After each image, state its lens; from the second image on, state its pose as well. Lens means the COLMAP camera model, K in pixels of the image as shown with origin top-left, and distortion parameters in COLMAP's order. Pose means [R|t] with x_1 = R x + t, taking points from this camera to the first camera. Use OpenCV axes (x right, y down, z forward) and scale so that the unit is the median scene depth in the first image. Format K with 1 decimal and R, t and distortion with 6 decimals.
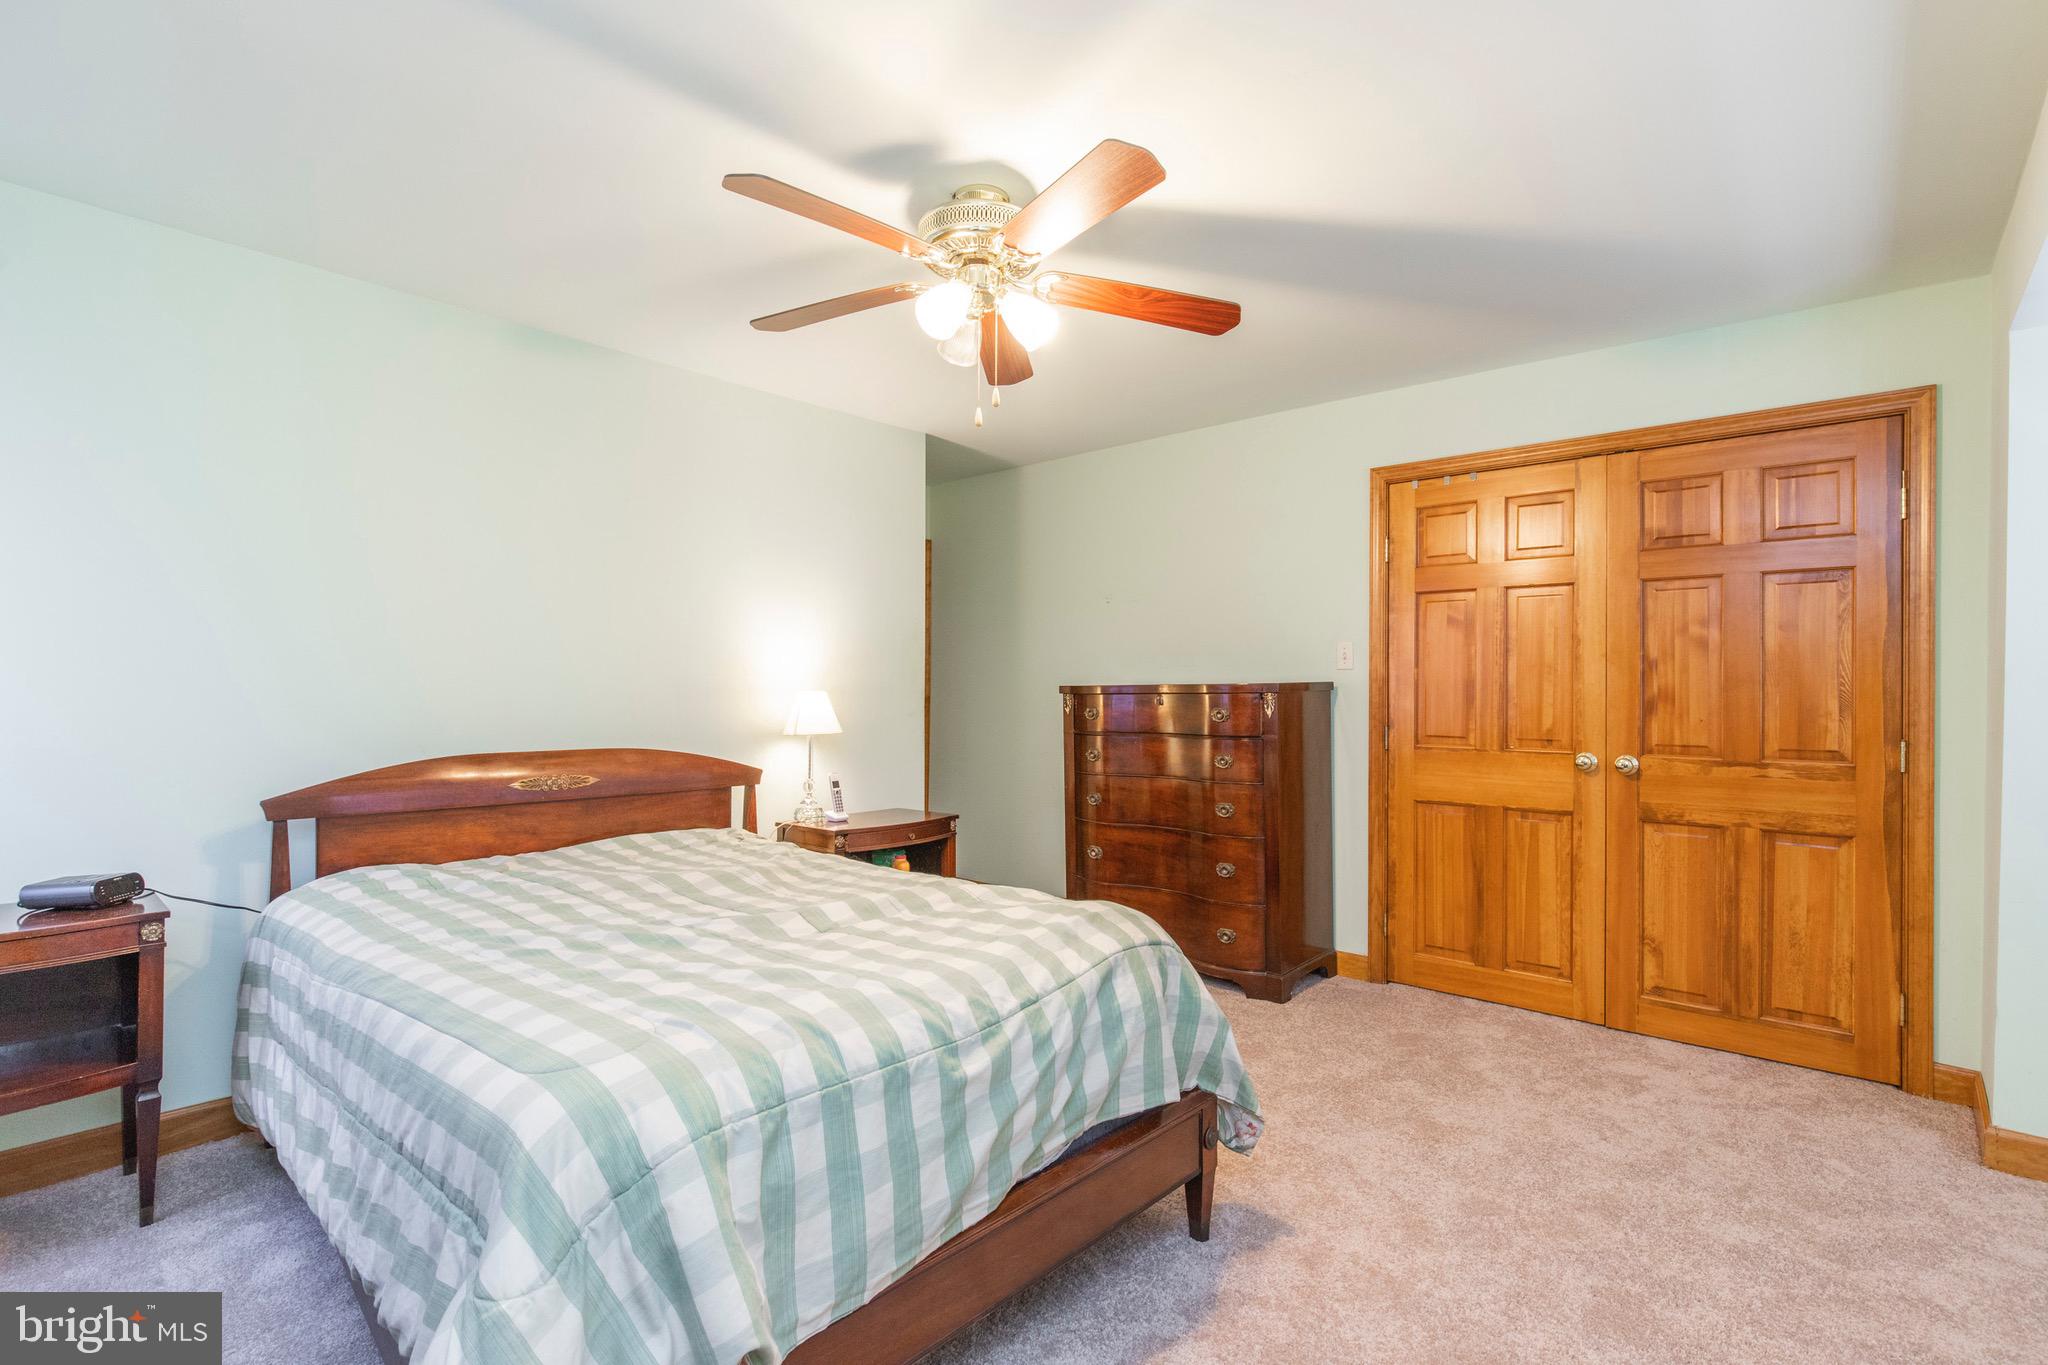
lens RADIAL K [[953.3, 0, 1021.4], [0, 953.3, 682.8], [0, 0, 1]] dist [-0.000454, -0.000131]
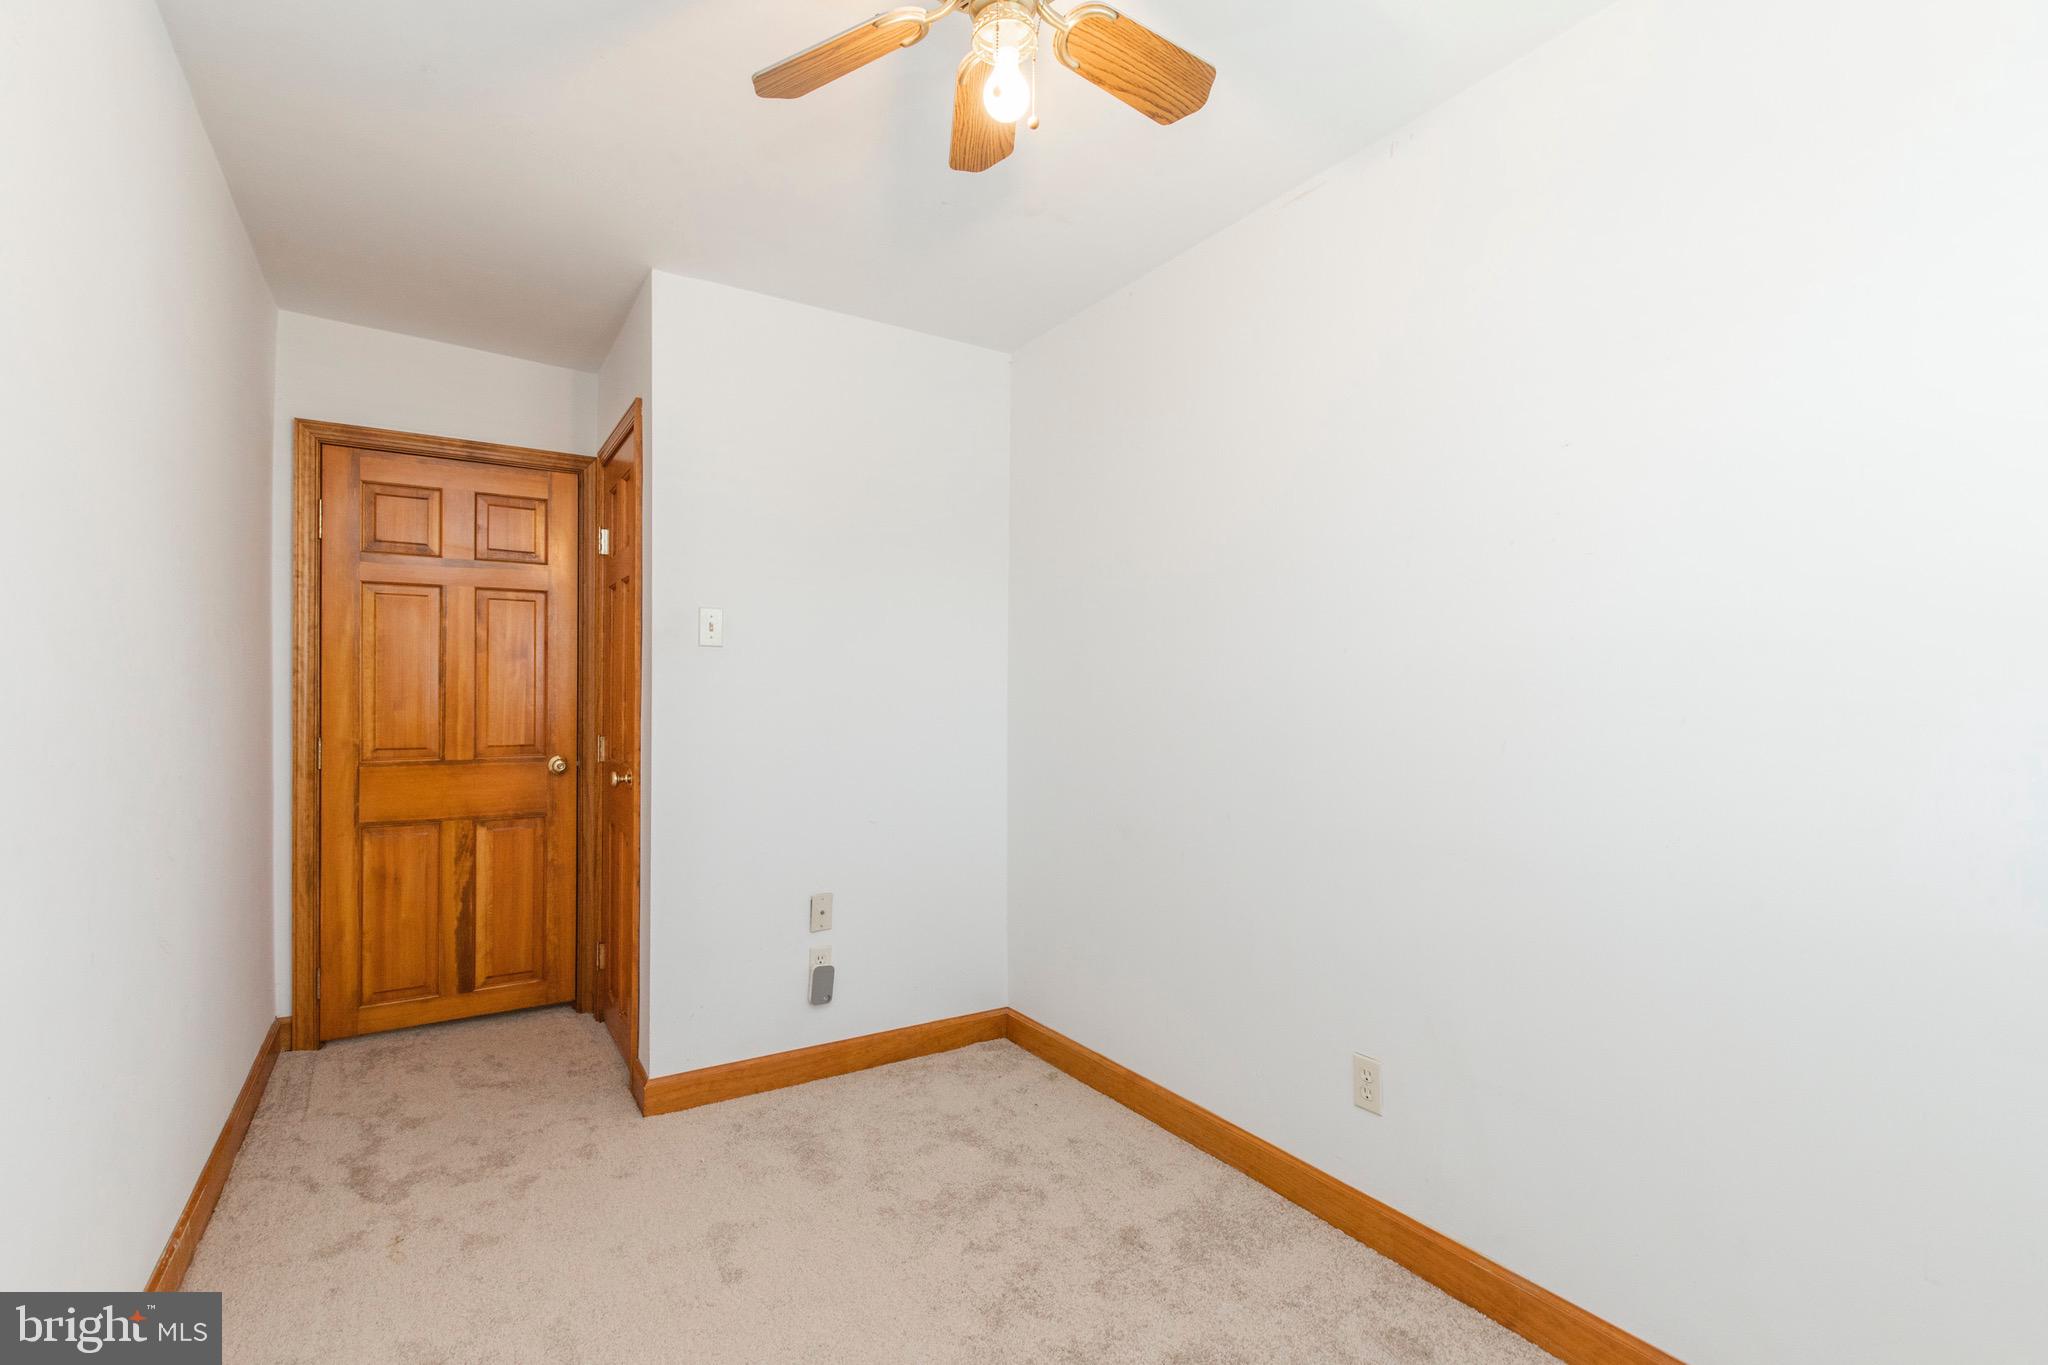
lens RADIAL K [[927.2, 0, 1043.4], [0, 927.2, 689.1], [0, 0, 1]] dist [0.001001, -0.000064]
pose [[0.256208, -0.002054, 0.966619, -0.224489], [-0.001871, 0.999995, 0.002621, -0.002768], [-0.966620, -0.002480, 0.256203, 0.198663]]
